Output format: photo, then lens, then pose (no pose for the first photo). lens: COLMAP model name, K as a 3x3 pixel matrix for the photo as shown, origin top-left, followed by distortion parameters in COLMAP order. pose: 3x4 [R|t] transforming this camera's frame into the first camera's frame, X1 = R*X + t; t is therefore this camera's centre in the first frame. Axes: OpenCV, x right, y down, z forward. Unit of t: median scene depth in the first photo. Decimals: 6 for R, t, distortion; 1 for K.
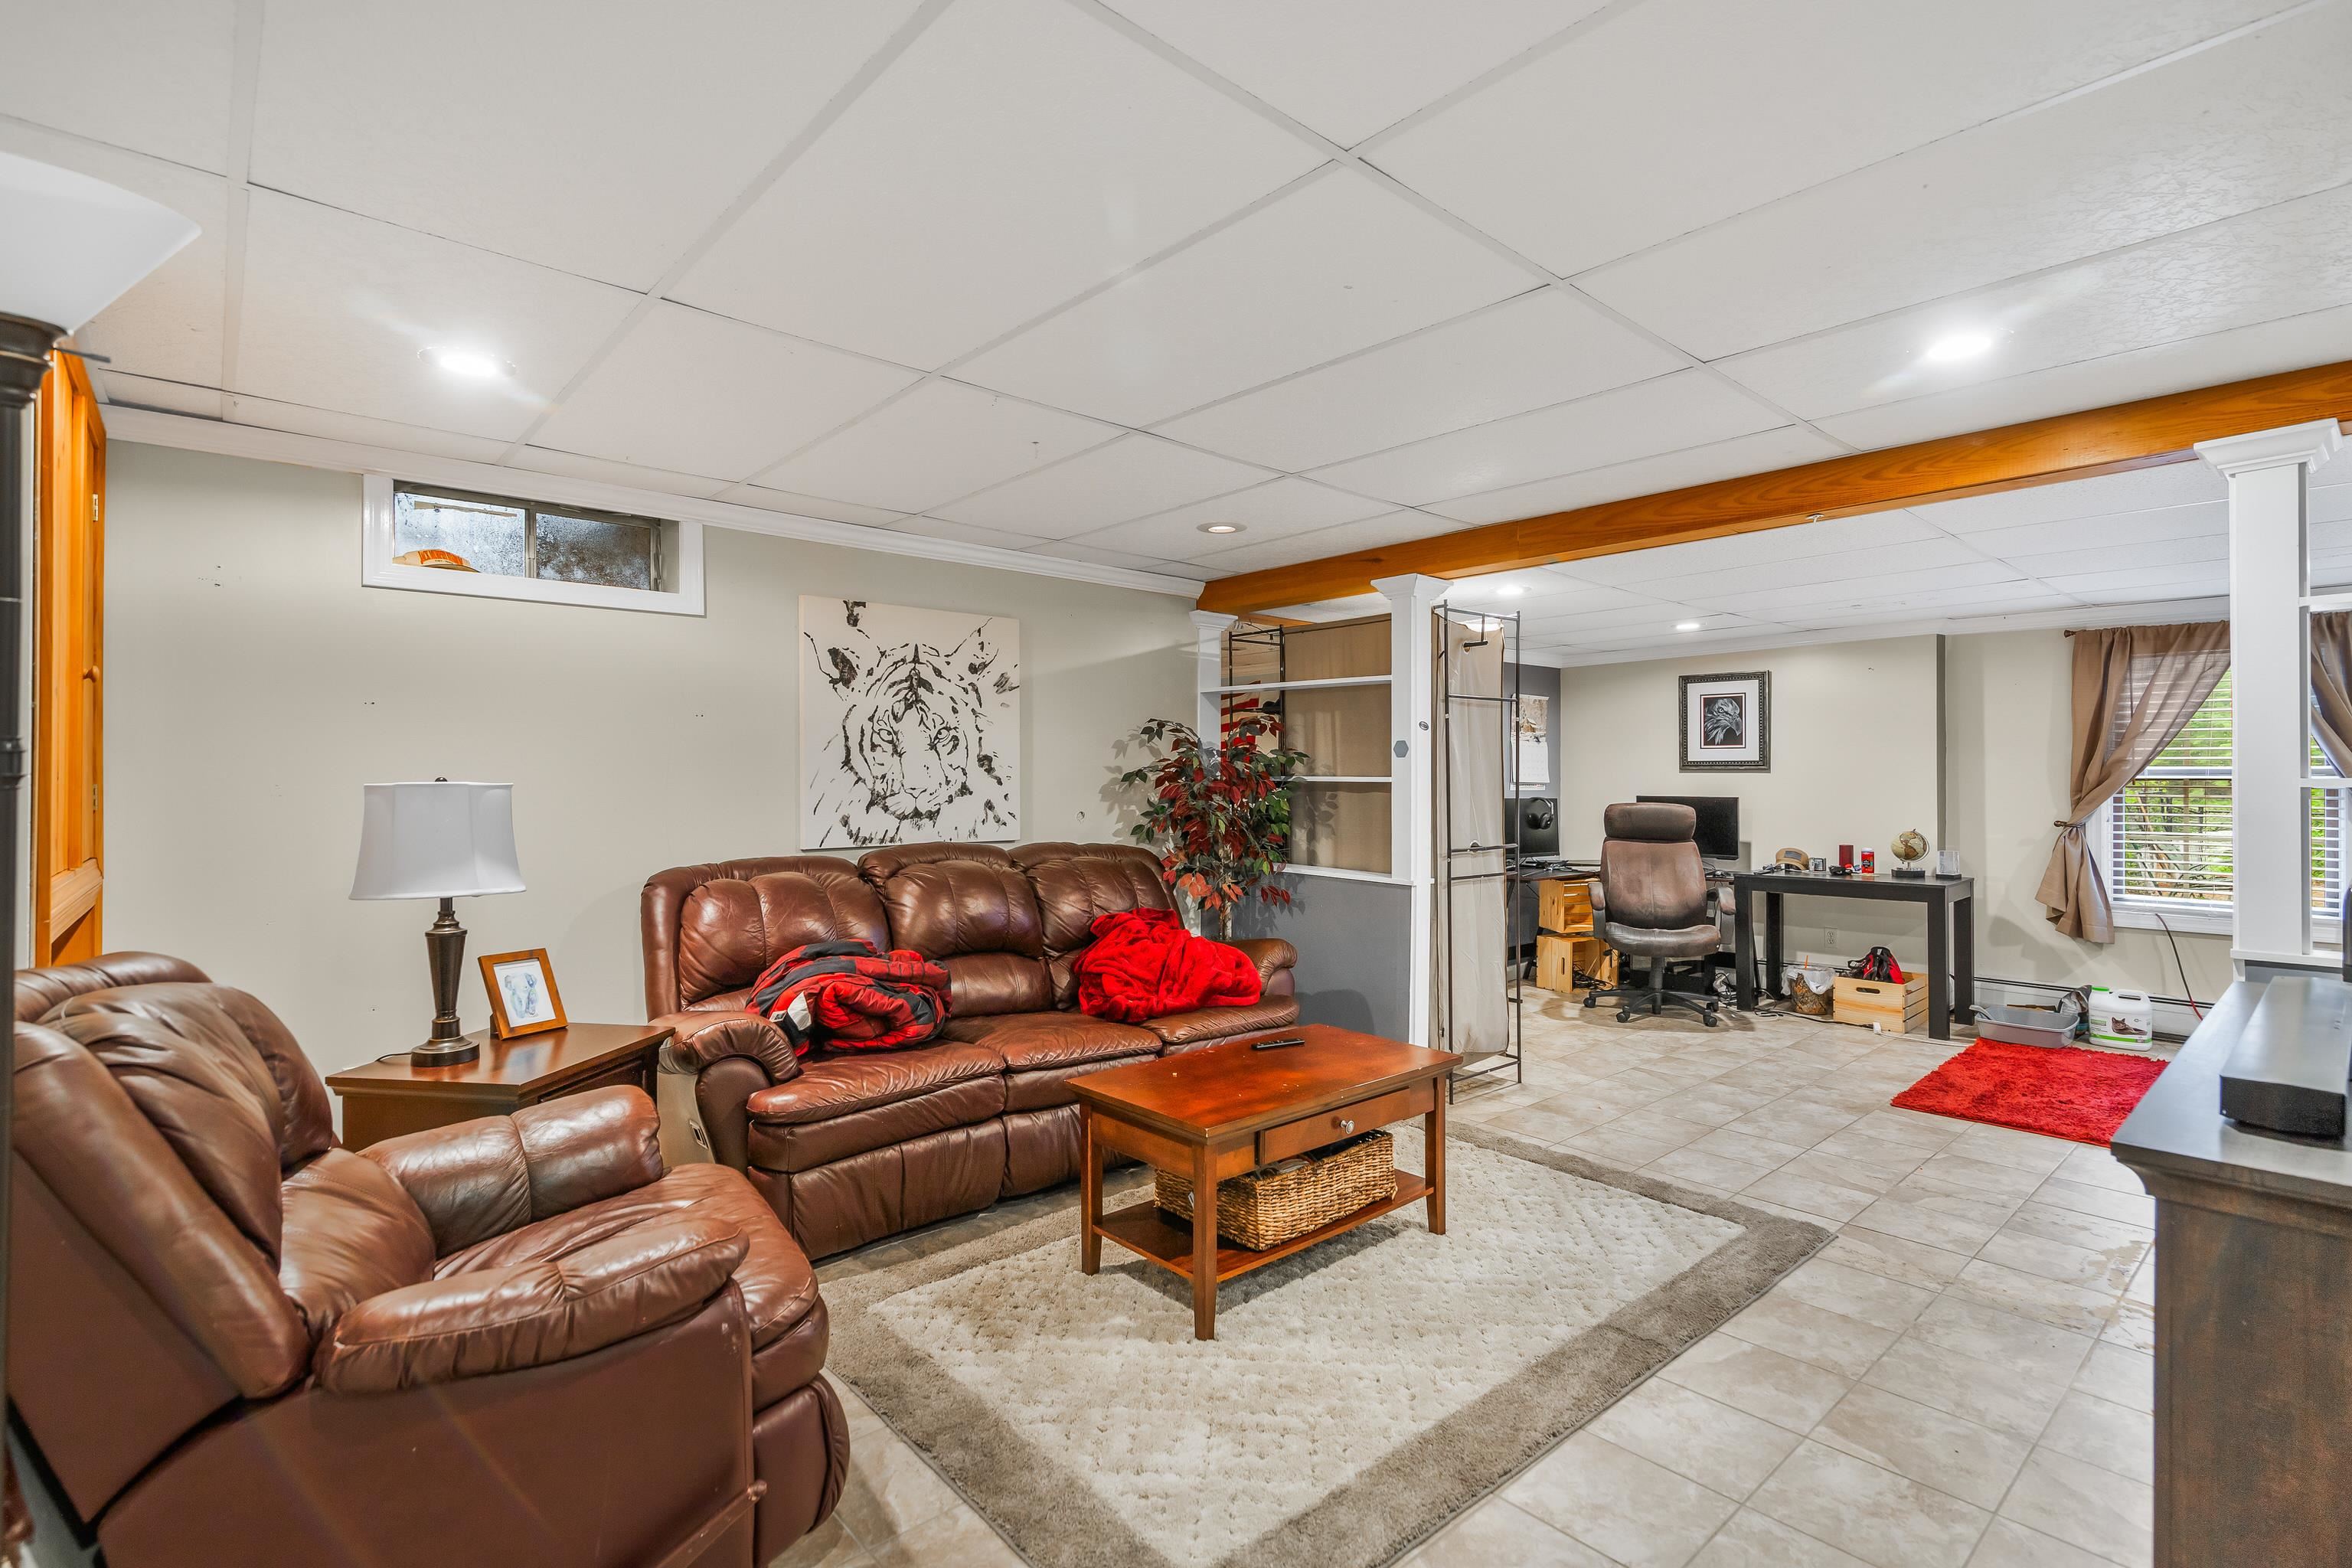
lens RADIAL K [[1074.7, 0, 1179.9], [0, 1074.7, 778.1], [0, 0, 1]] dist [-0.001476, -0.000669]
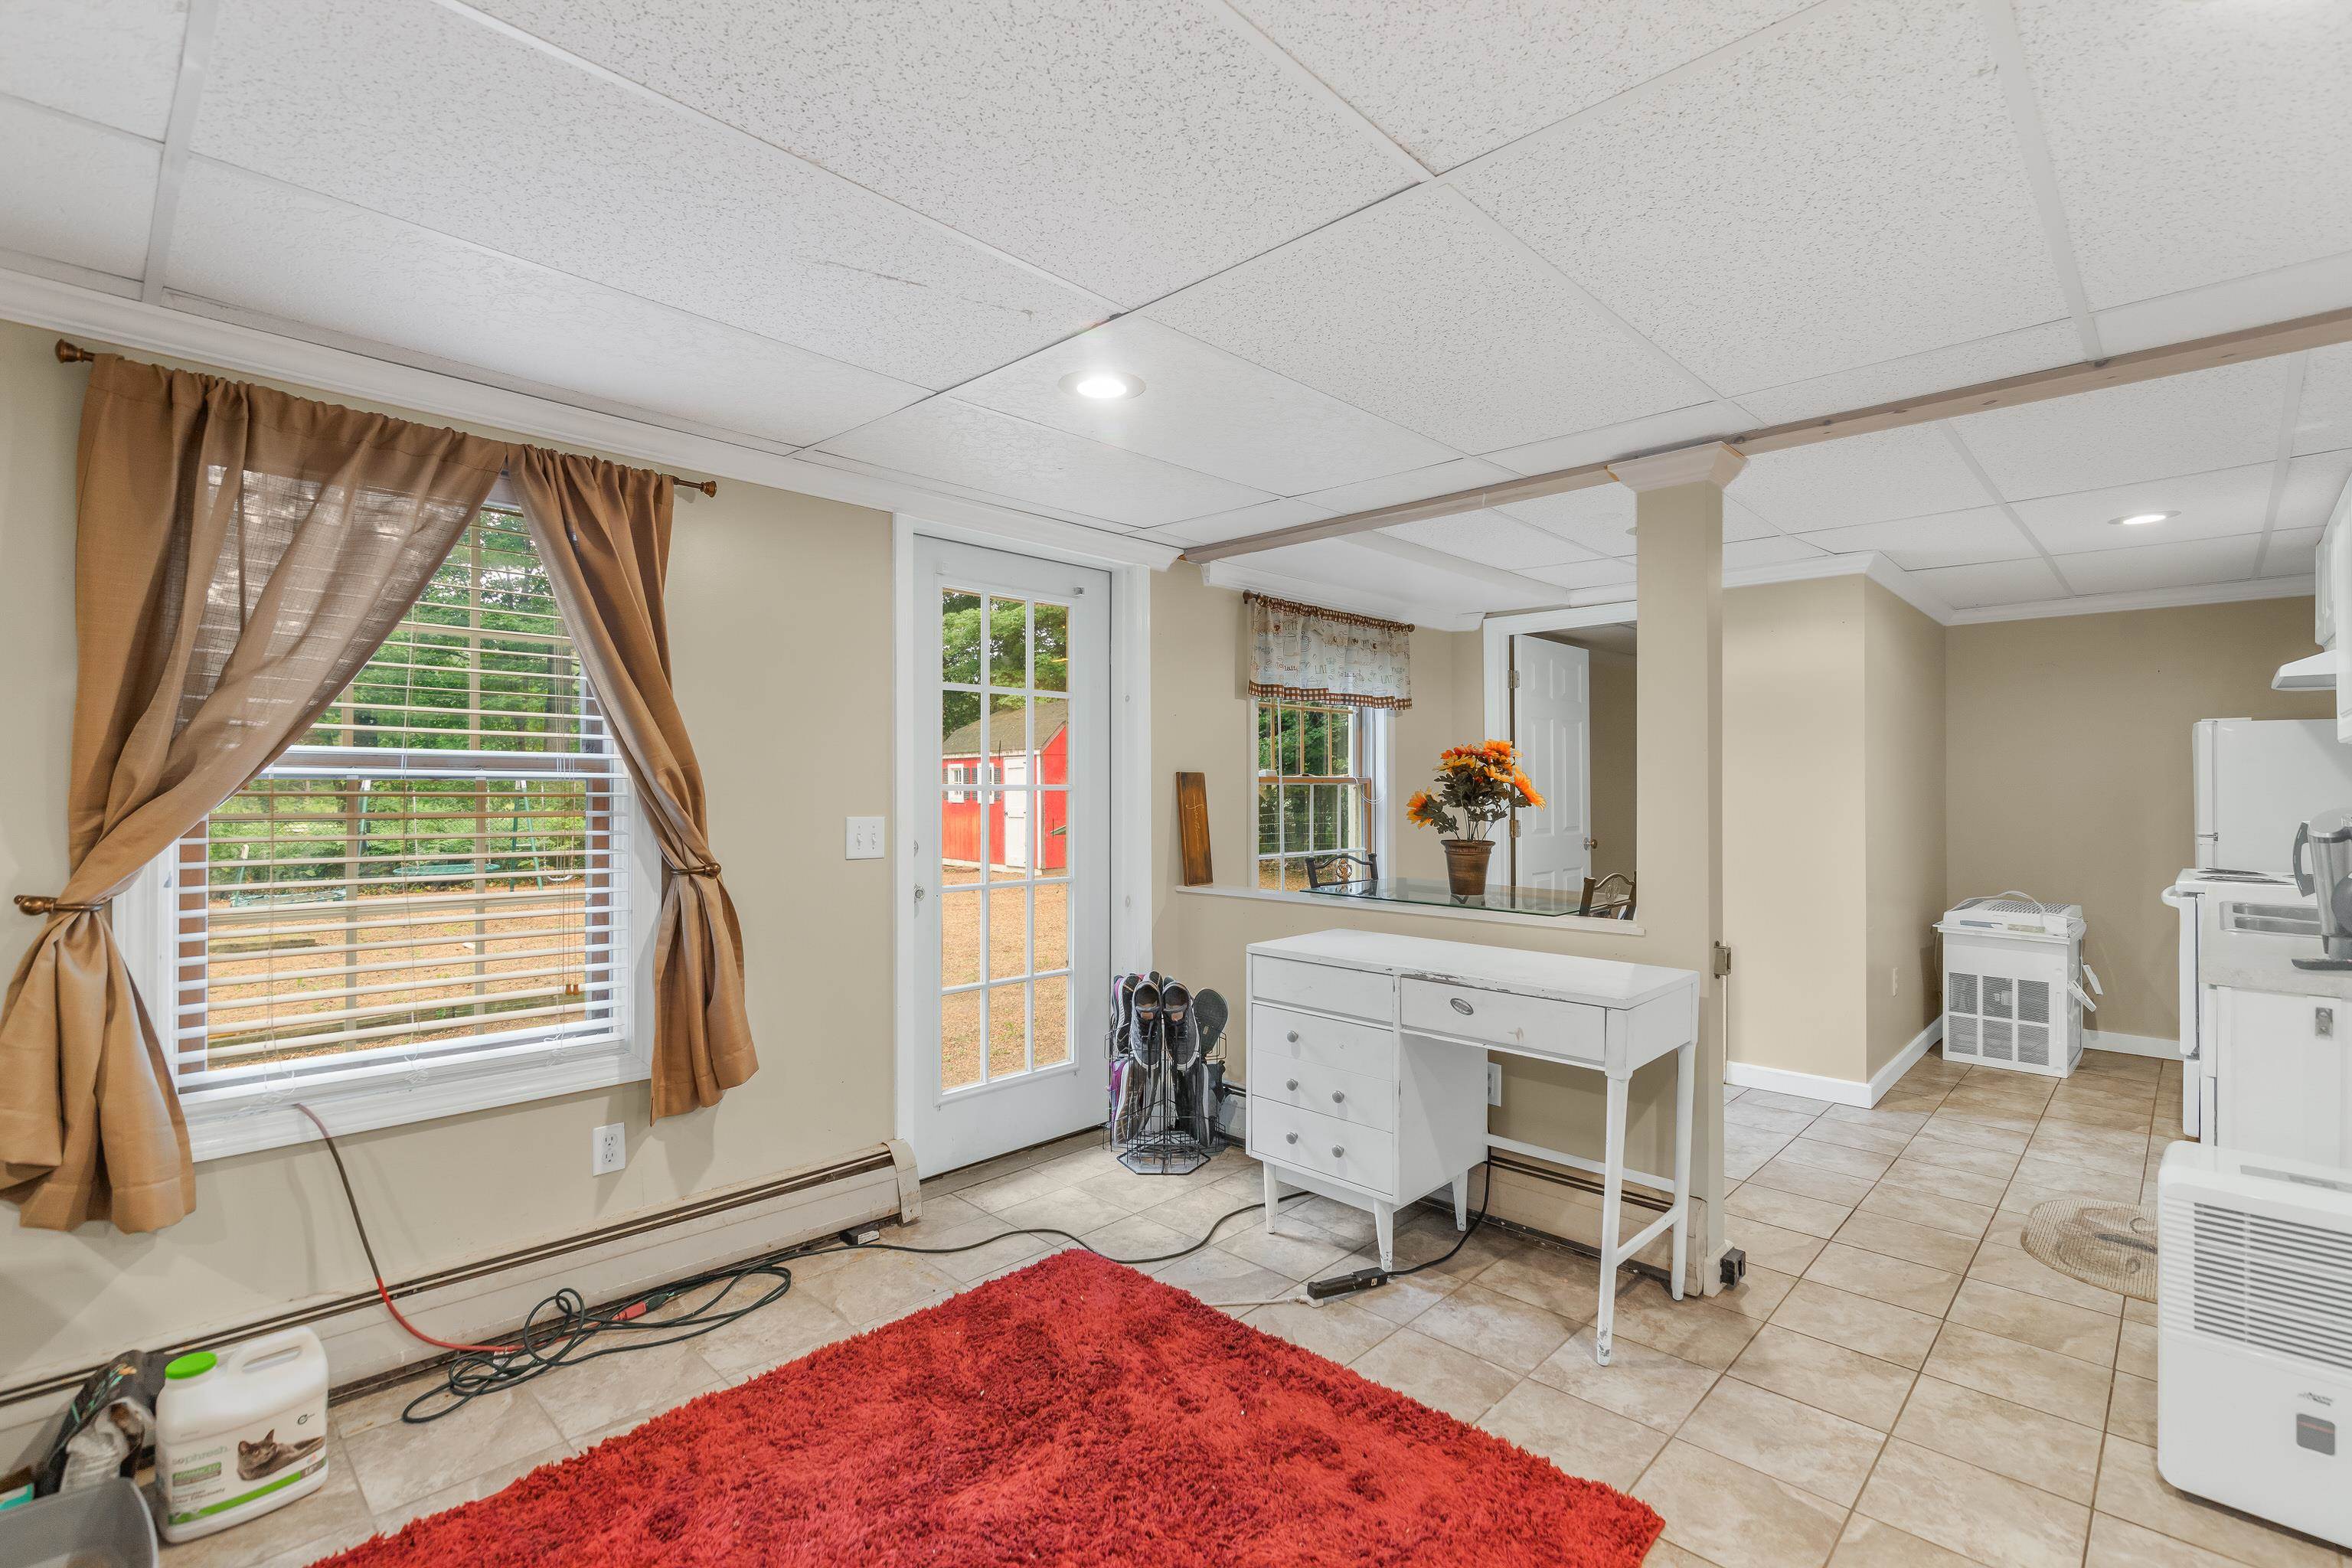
lens RADIAL K [[1074.7, 0, 1177.4], [0, 1074.7, 779.2], [0, 0, 1]] dist [-0.001476, -0.000669]
pose [[-0.084637, 0.005882, 0.996395, 0.471894], [-0.005457, 0.999965, -0.006367, 0.002761], [-0.996397, -0.005976, -0.084602, 0.699687]]
